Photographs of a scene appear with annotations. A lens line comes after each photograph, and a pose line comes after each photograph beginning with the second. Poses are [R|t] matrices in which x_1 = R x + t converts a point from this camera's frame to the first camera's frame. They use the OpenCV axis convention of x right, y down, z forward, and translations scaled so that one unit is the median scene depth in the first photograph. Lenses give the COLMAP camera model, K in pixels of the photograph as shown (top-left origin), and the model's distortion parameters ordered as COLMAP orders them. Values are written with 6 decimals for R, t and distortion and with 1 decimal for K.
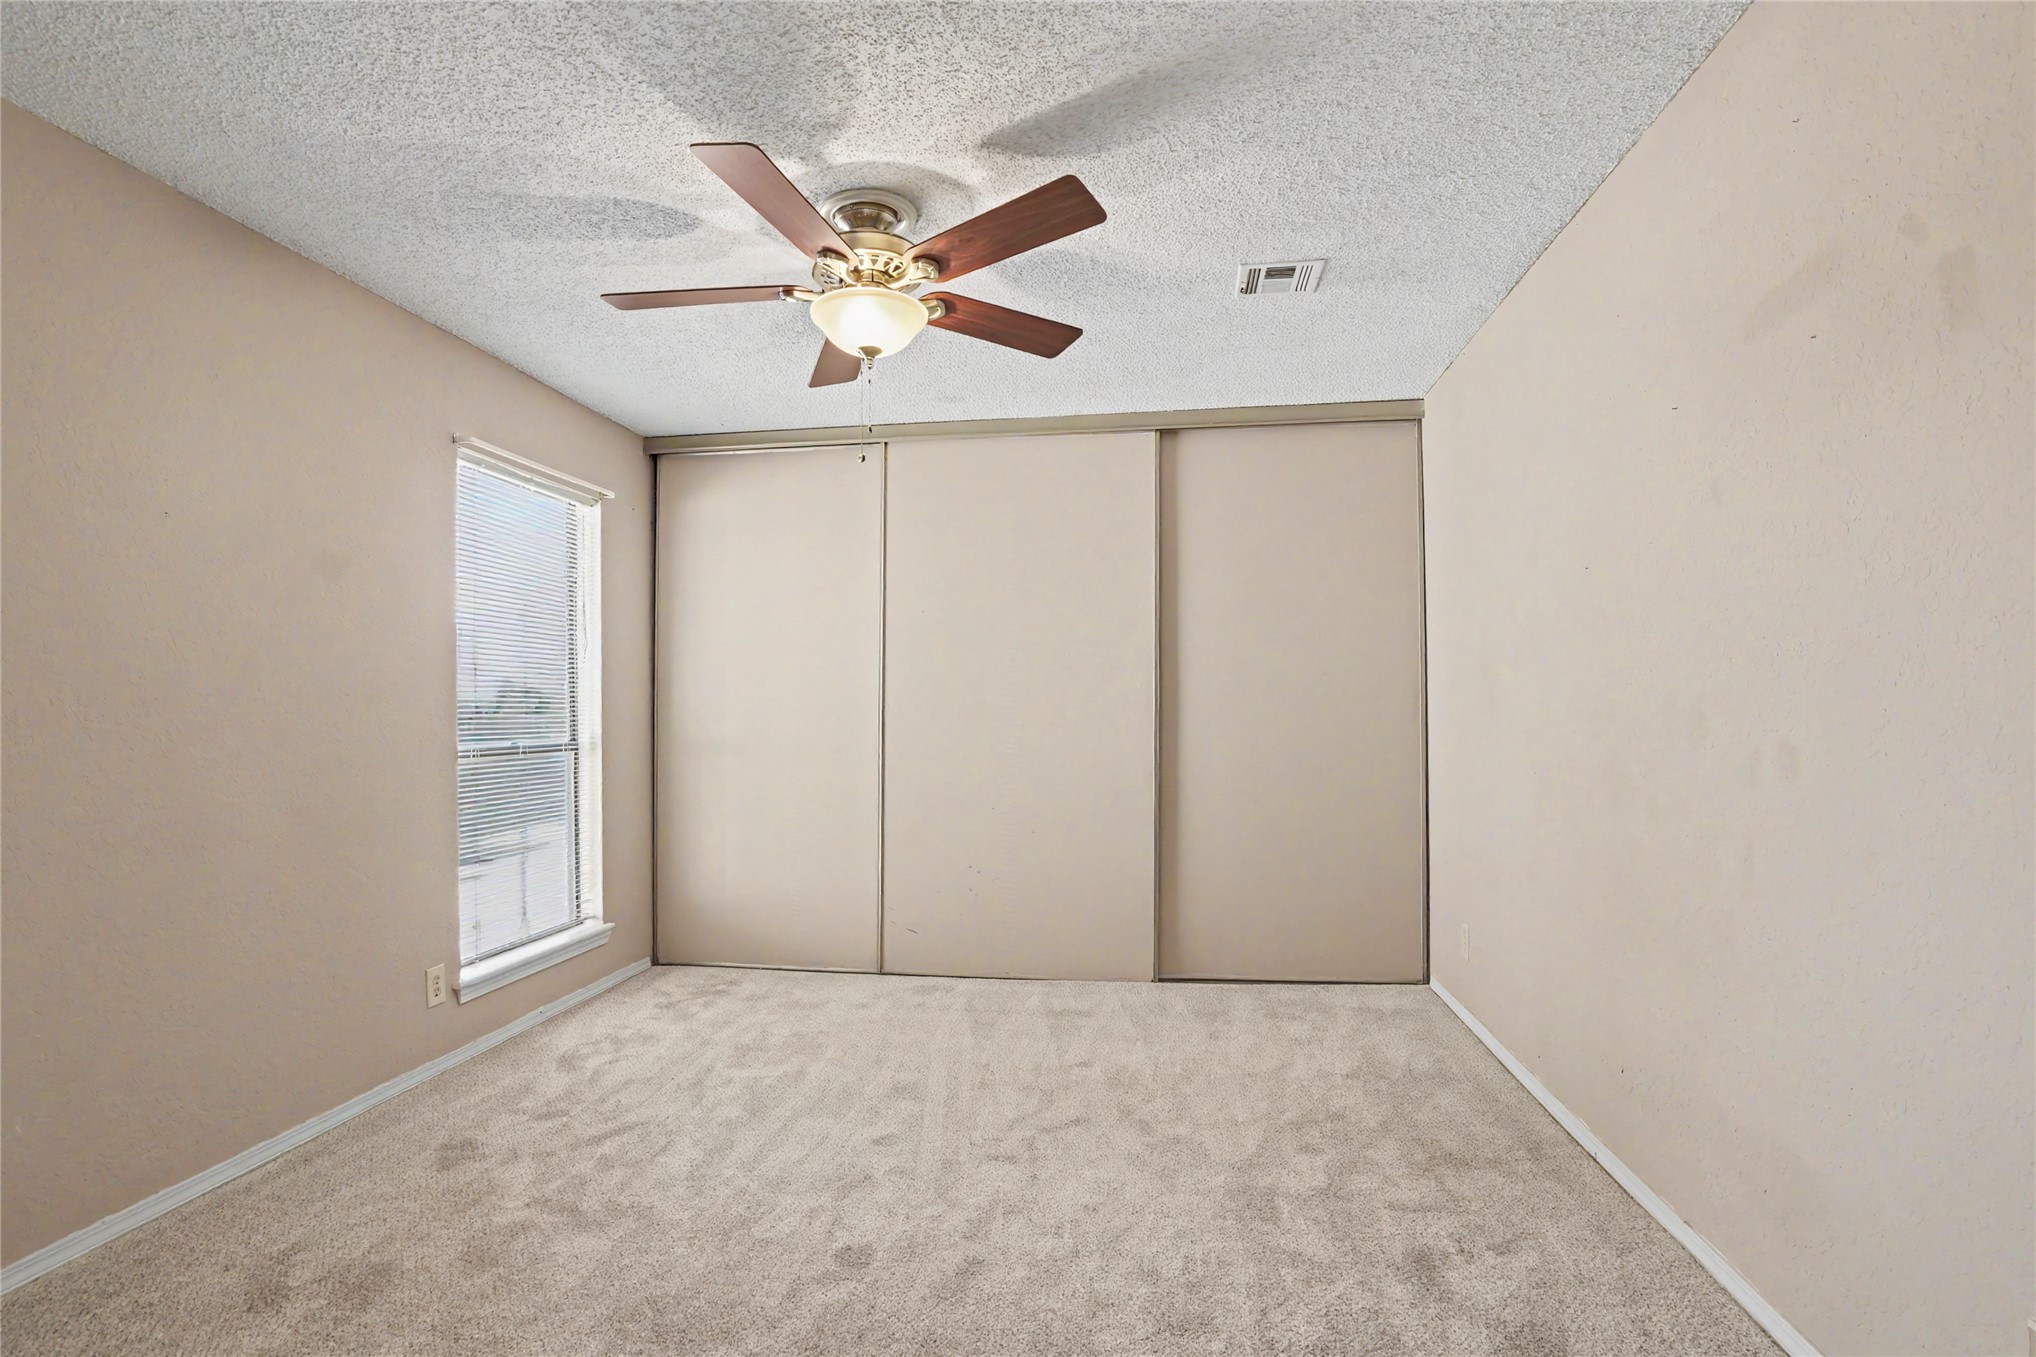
lens RADIAL K [[957.1, 0, 1020.6], [0, 957.1, 673.3], [0, 0, 1]] dist [-0.059726, 0.023256]
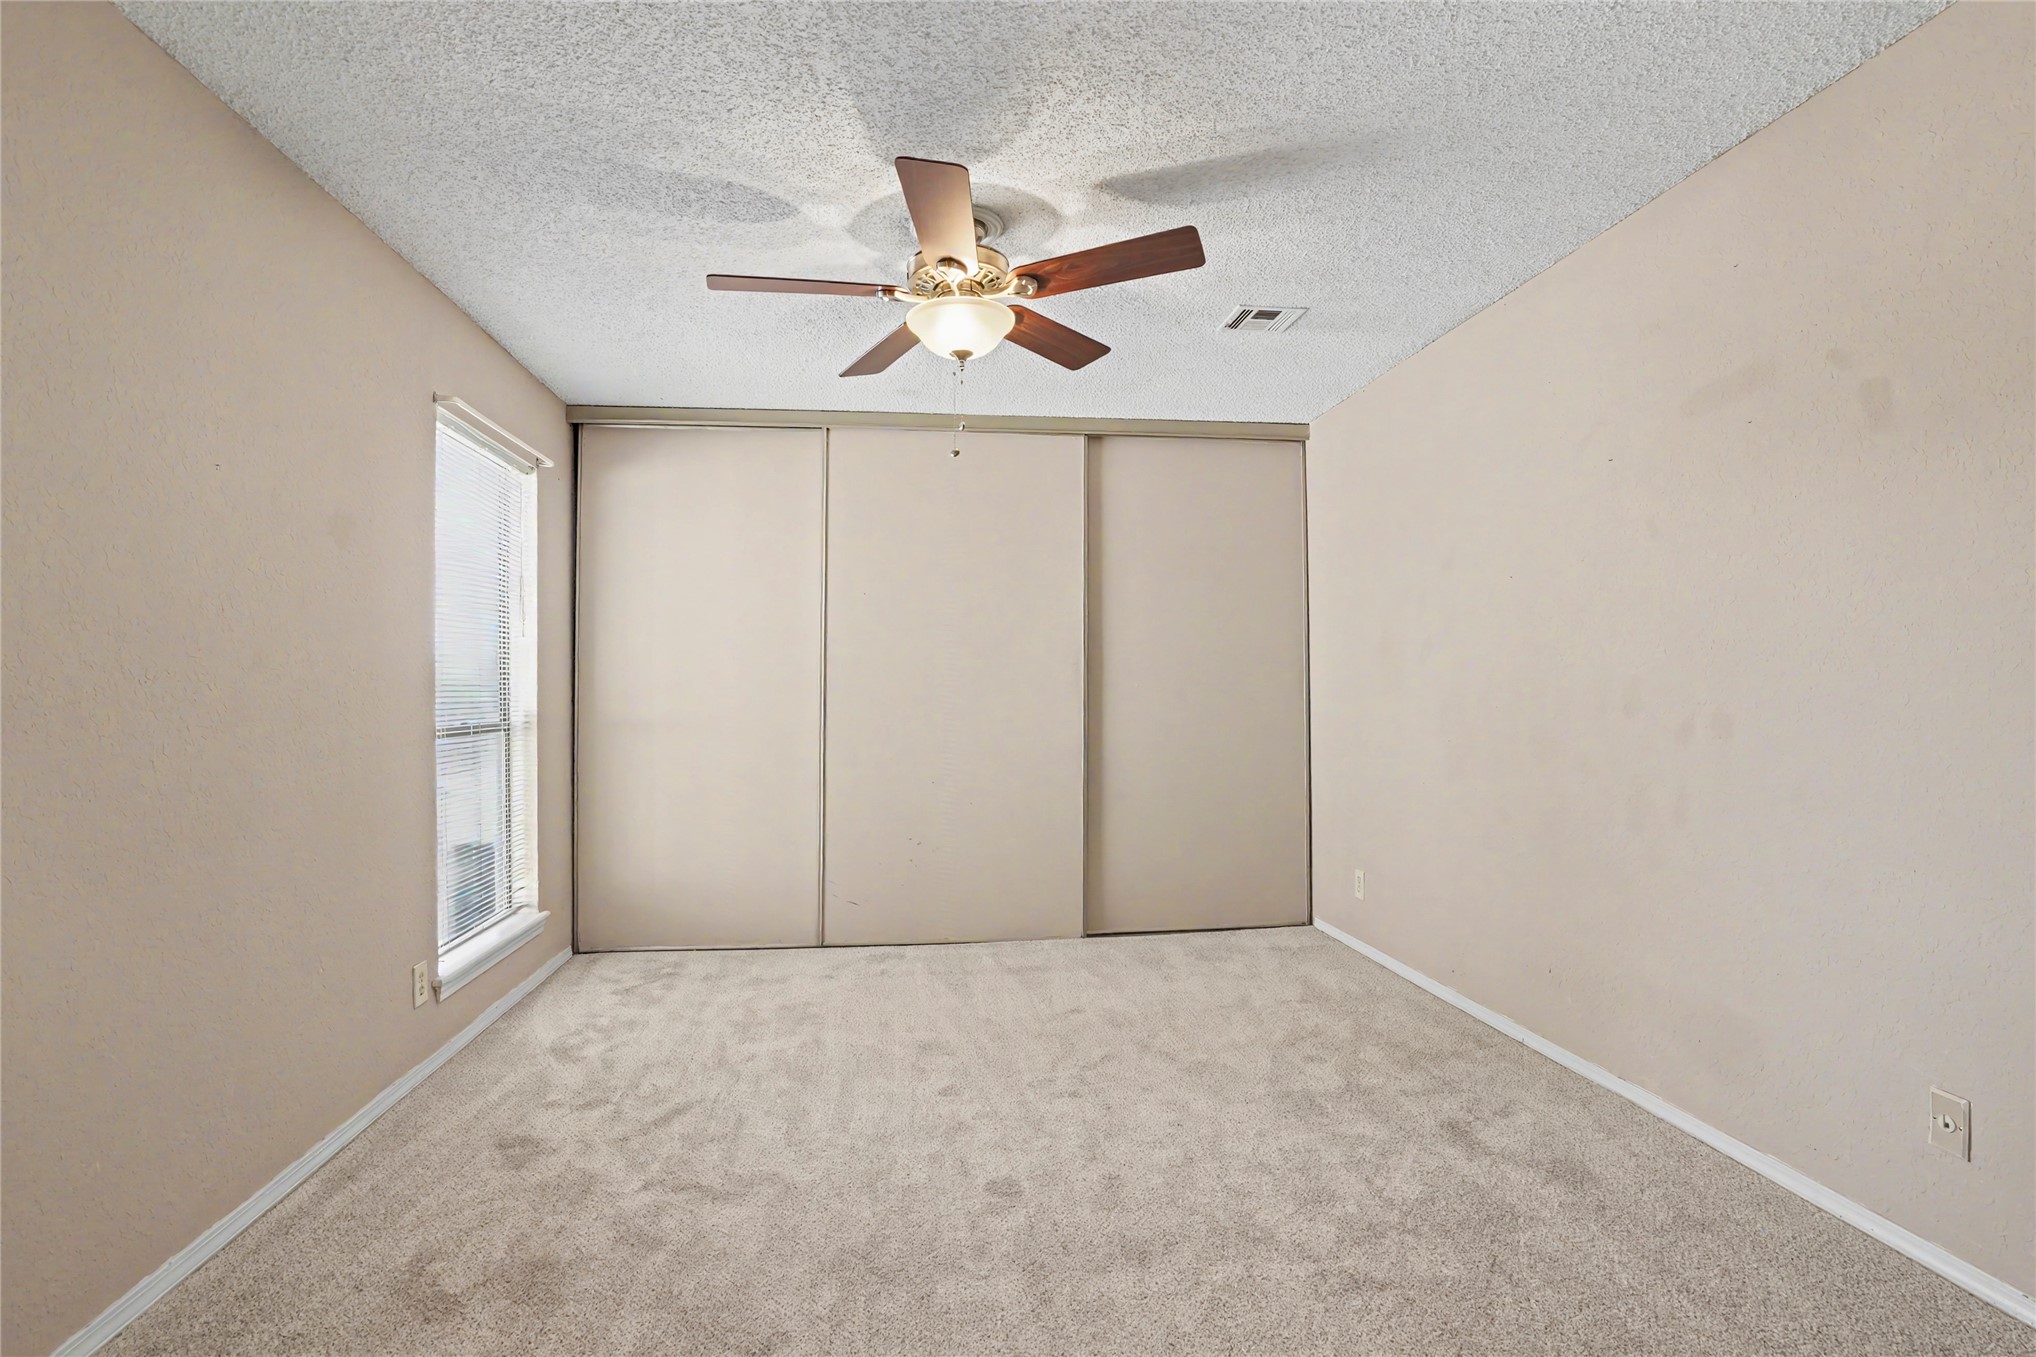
lens RADIAL K [[929.9, 0, 1025.6], [0, 929.9, 644.4], [0, 0, 1]] dist [-0.055653, 0.018438]
pose [[0.968530, 0.014008, 0.248502, -0.266054], [-0.010889, 0.999844, -0.013918, 0.003461], [-0.248659, 0.010774, 0.968531, -0.025237]]
